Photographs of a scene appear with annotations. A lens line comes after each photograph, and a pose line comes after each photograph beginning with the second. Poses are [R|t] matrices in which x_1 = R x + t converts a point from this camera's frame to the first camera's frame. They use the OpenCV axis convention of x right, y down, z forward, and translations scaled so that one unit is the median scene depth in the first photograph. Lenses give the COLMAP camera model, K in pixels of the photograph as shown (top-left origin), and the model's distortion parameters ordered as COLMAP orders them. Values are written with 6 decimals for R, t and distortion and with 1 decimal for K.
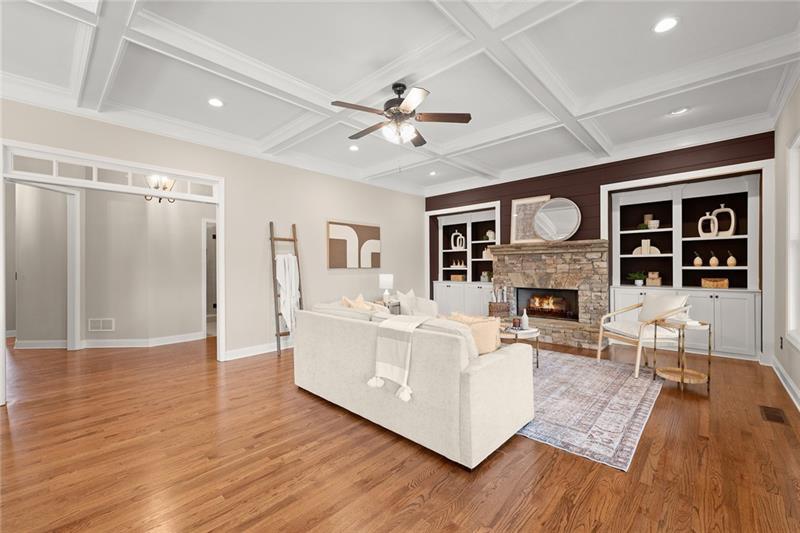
lens RADIAL K [[329.7, 0, 397.2], [0, 329.7, 267.3], [0, 0, 1]] dist [0.005518, -0.002692]
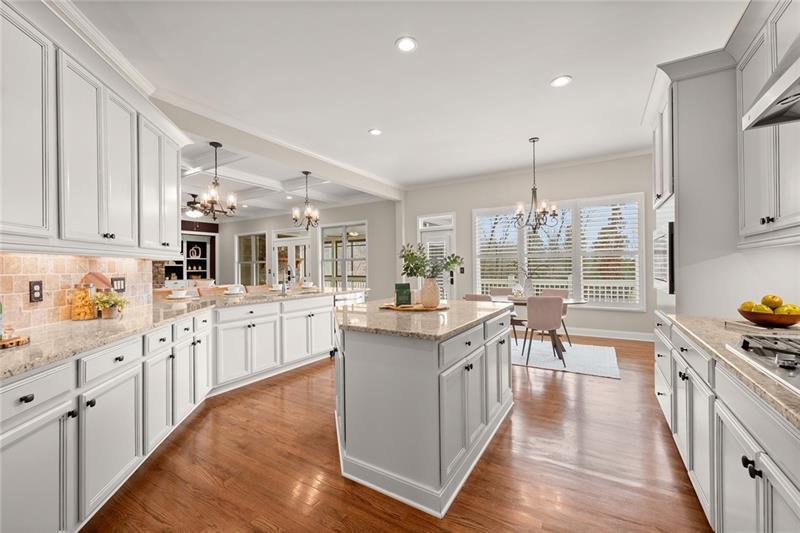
lens RADIAL K [[329.7, 0, 399.4], [0, 329.7, 266.4], [0, 0, 1]] dist [0.005518, -0.002692]
pose [[-0.202912, 0.014206, 0.979094, -1.565541], [0.014365, 0.999830, -0.011530, 0.016043], [-0.979092, 0.011725, -0.203081, 0.020196]]
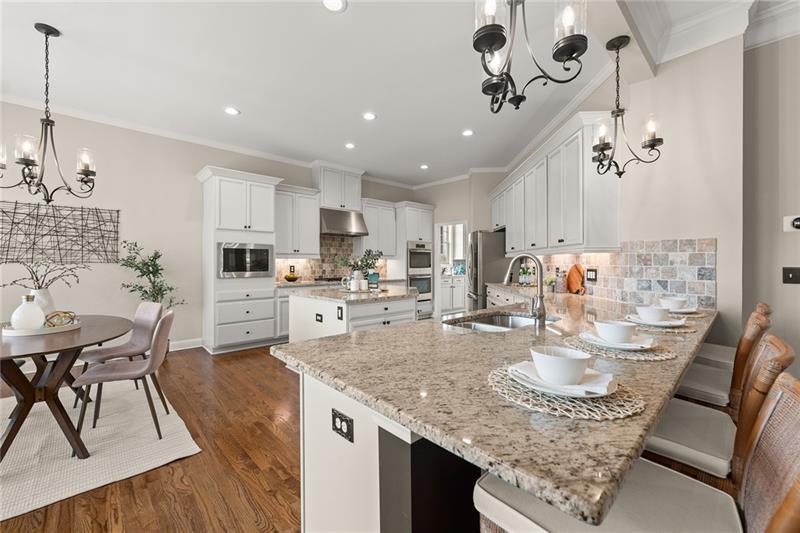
lens RADIAL K [[329.7, 0, 399.1], [0, 329.7, 260.6], [0, 0, 1]] dist [0.005518, -0.002692]
pose [[-0.054217, 0.003346, -0.998524, -0.286483], [-0.002589, 0.999991, 0.003491, 0.003684], [0.998526, 0.002774, -0.054208, 0.014963]]
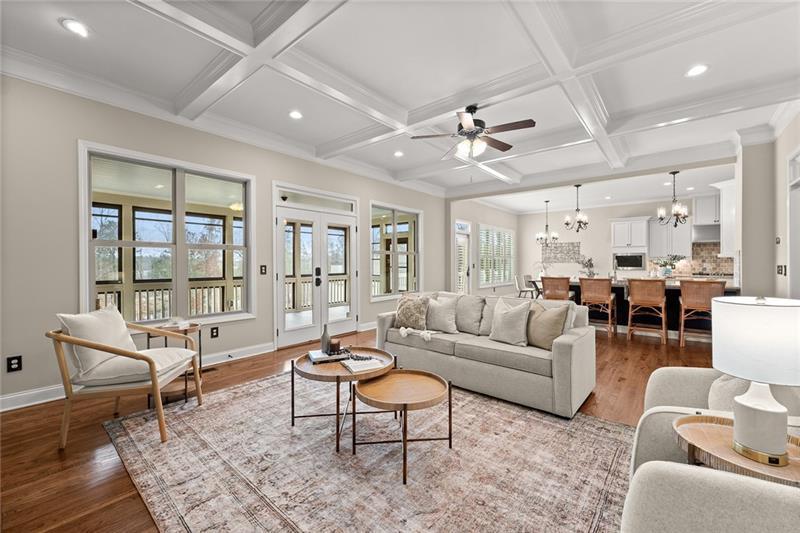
lens RADIAL K [[329.7, 0, 396.0], [0, 329.7, 264.8], [0, 0, 1]] dist [0.005518, -0.002692]
pose [[-0.998230, 0.011110, -0.058433, 0.203898], [0.010617, 0.999905, 0.008742, -0.003768], [0.058525, 0.008106, -0.998253, 1.264972]]
